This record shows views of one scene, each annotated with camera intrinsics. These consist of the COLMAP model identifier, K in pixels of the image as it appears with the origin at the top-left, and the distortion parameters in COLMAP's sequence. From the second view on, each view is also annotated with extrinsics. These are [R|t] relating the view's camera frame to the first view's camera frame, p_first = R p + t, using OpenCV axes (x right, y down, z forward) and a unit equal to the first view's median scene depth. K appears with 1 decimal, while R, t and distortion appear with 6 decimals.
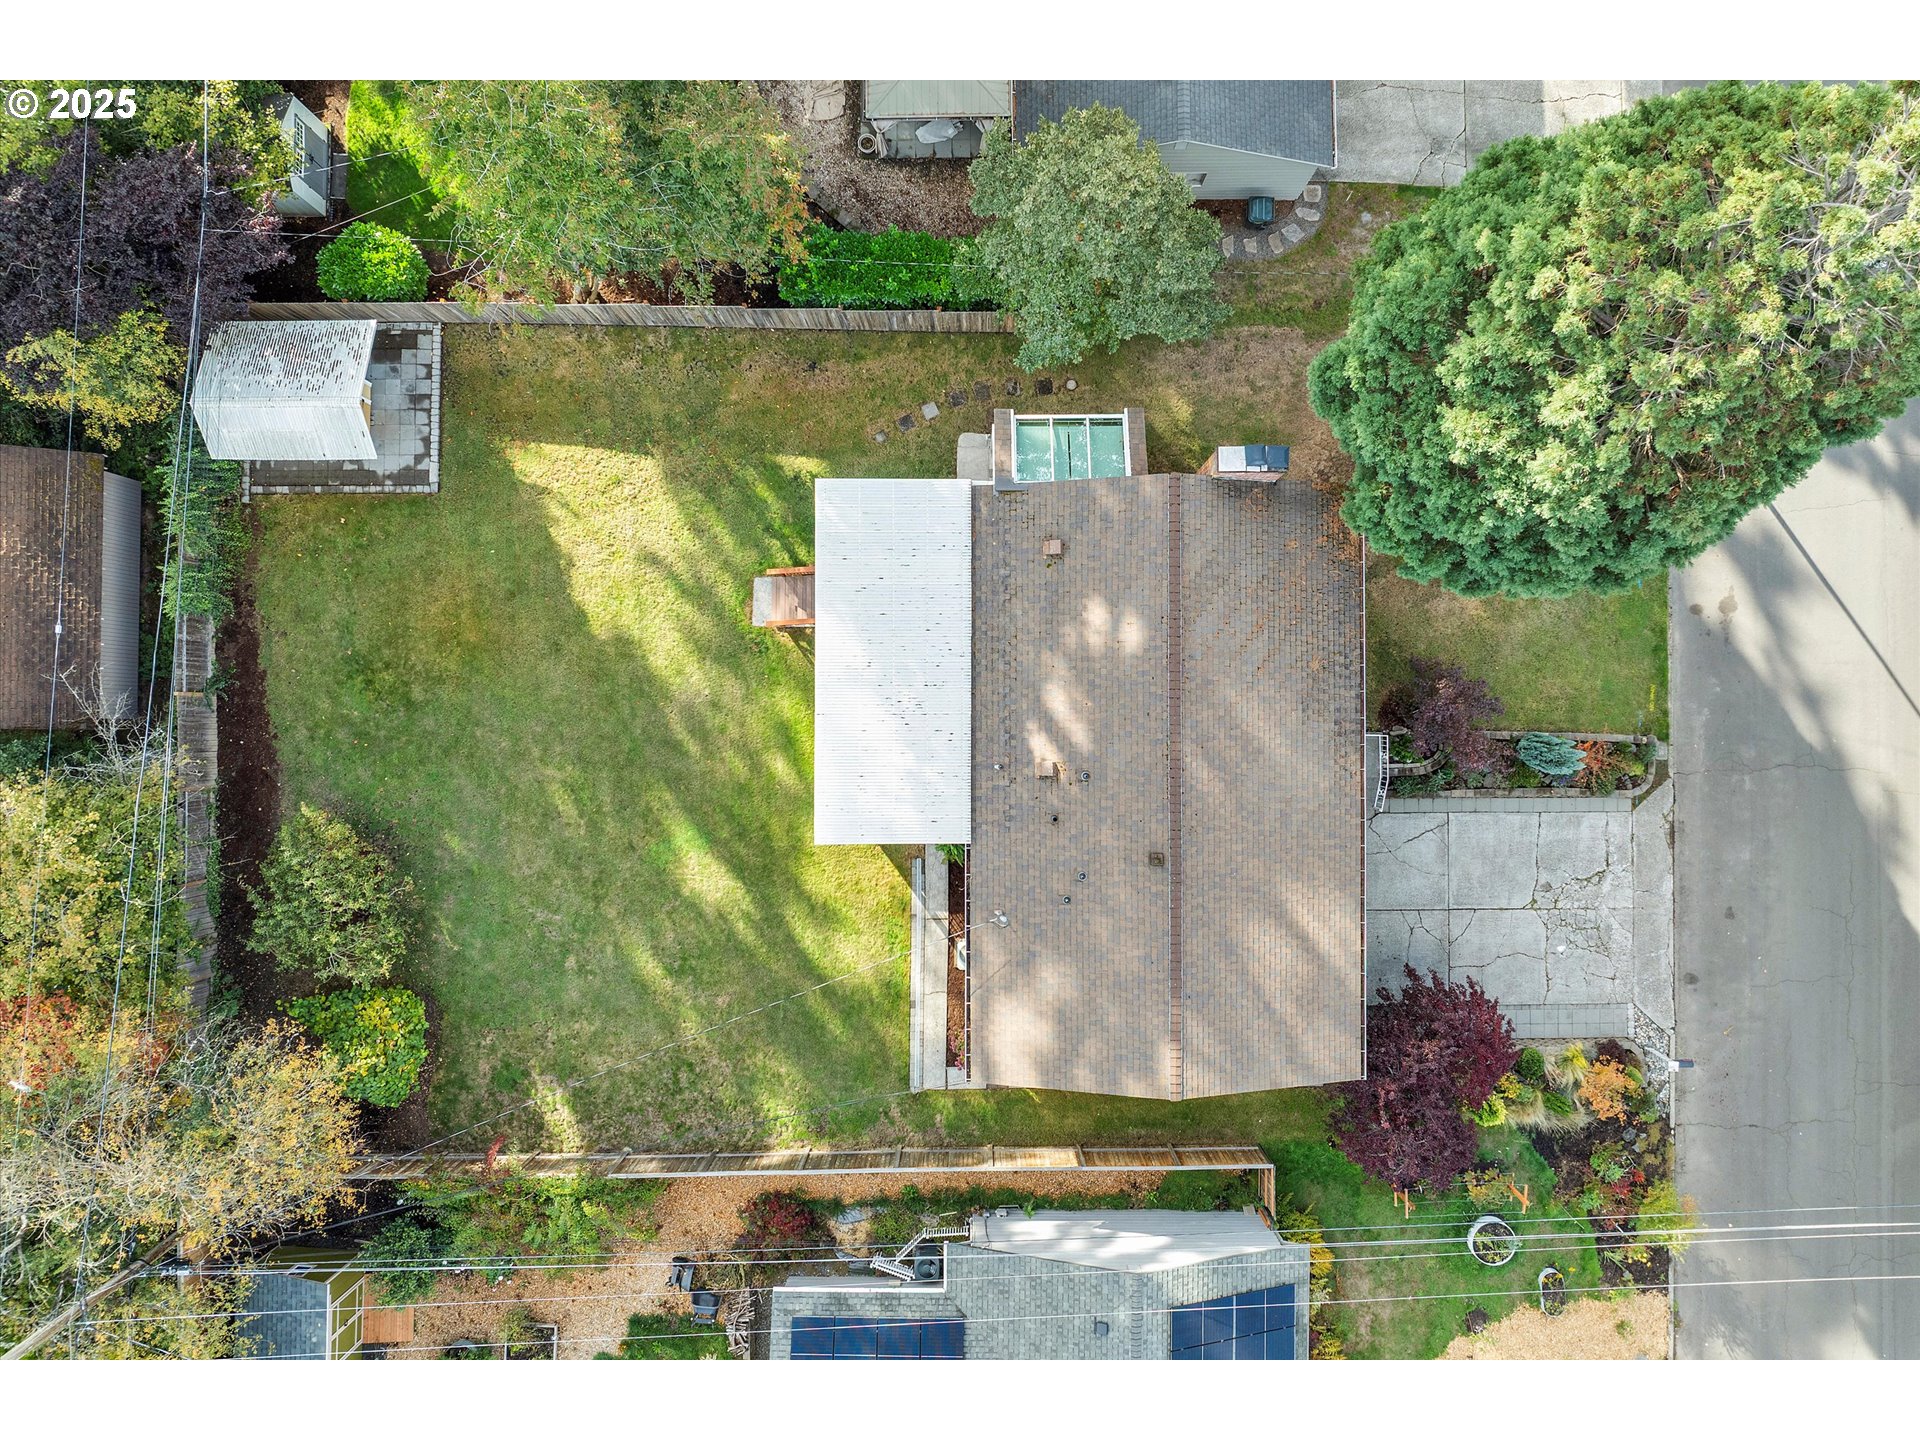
lens RADIAL K [[1313.1, 0, 930.4], [0, 1313.1, 709.5], [0, 0, 1]] dist [-0.029918, -0.001424]
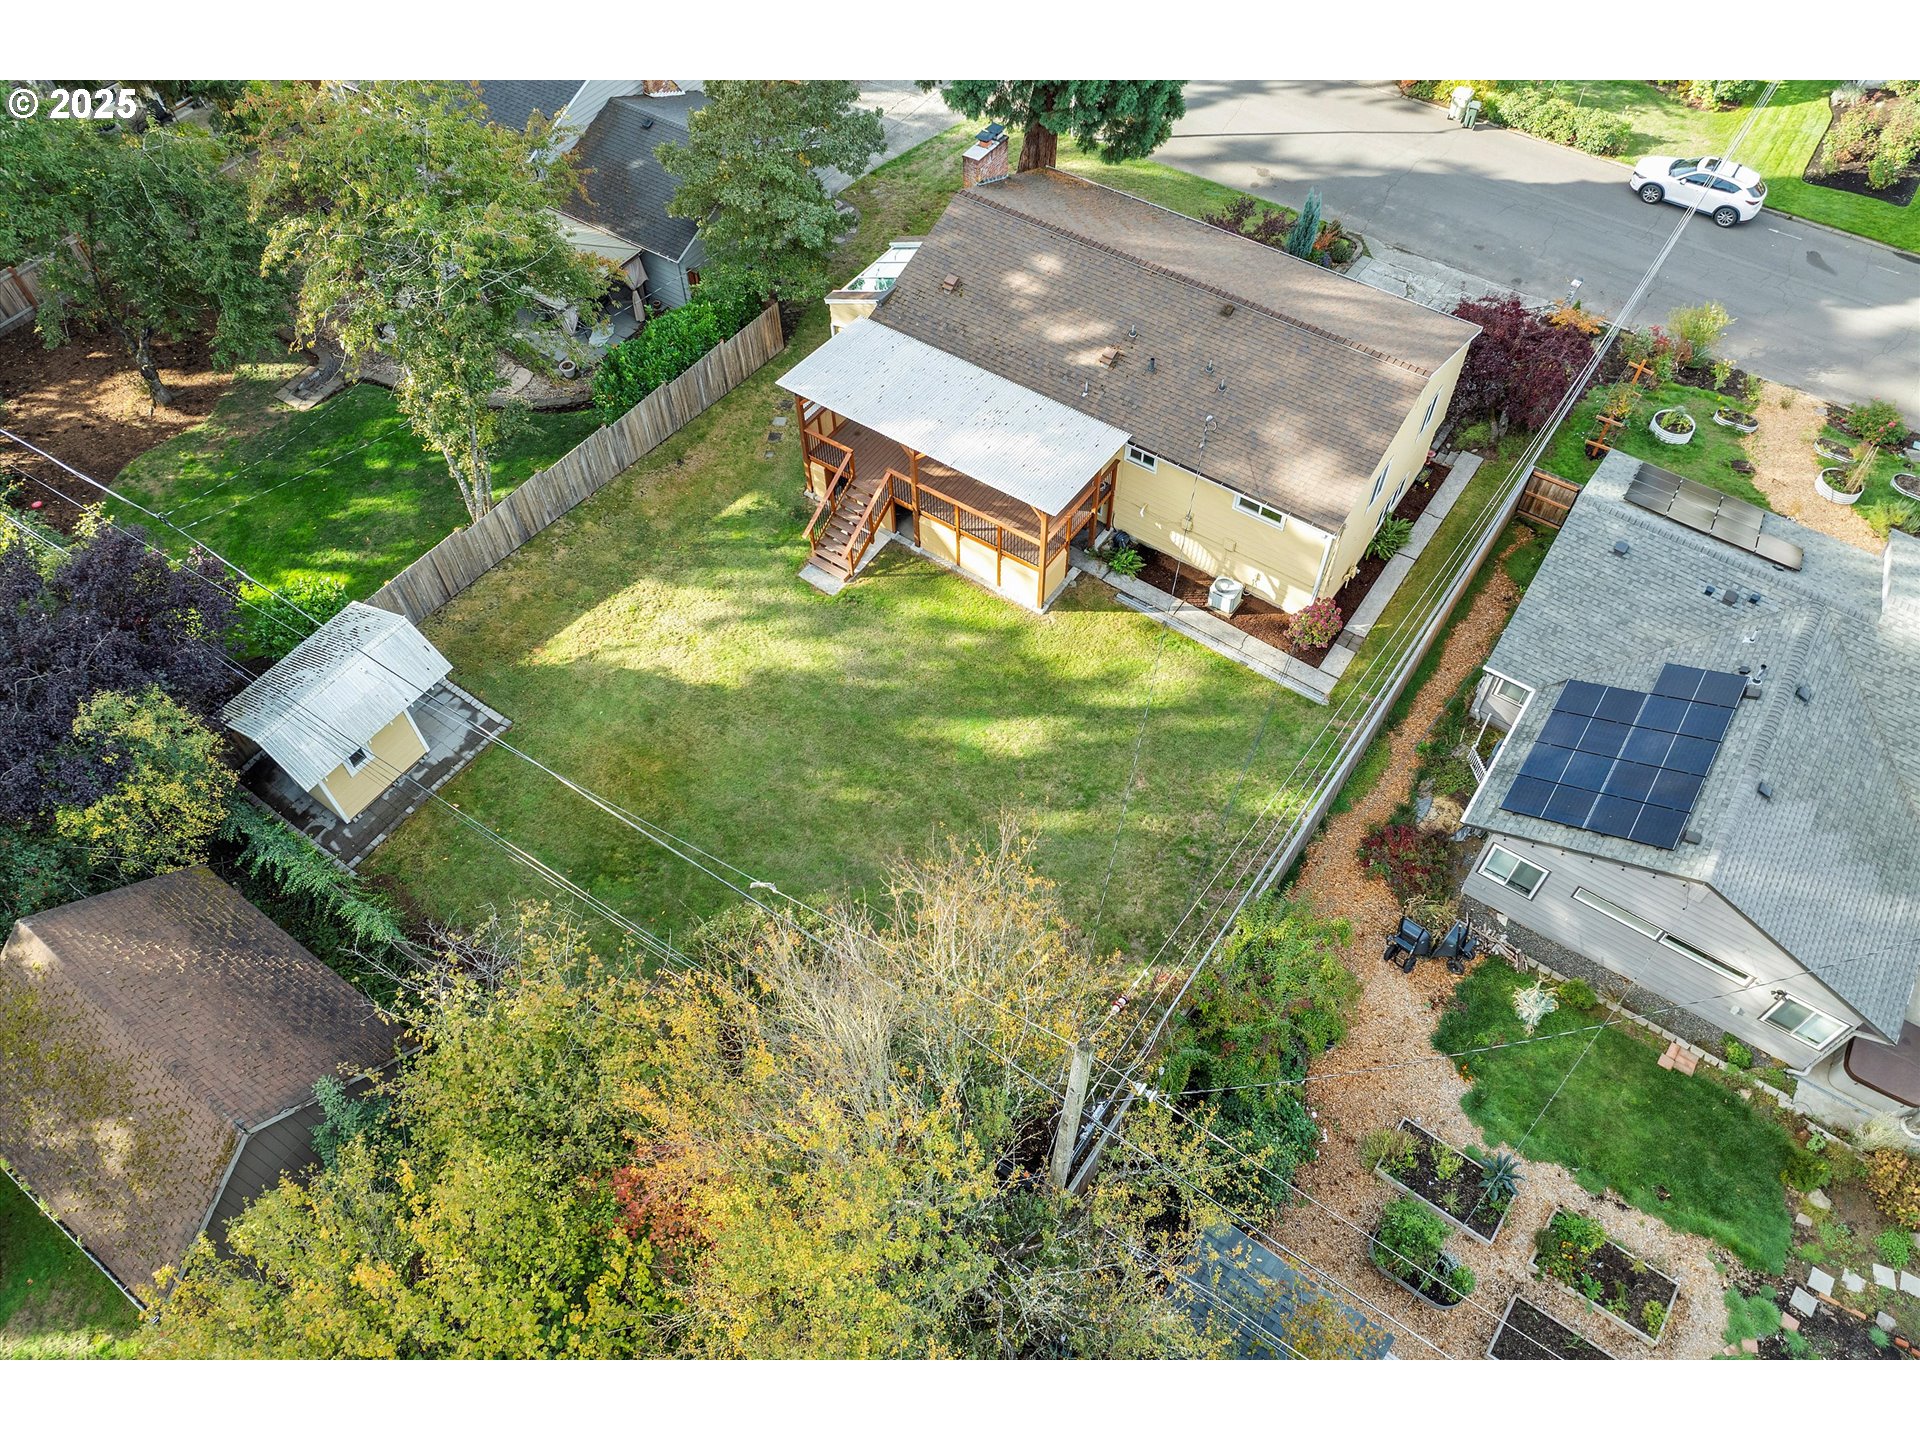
lens RADIAL K [[1313.1, 0, 930.4], [0, 1313.1, 709.5], [0, 0, 1]] dist [-0.029918, -0.001424]
pose [[0.581820, -0.652926, 0.484946, -0.647332], [0.813315, 0.465506, -0.349032, 0.396000], [0.002147, 0.597487, 0.801875, 0.244996]]
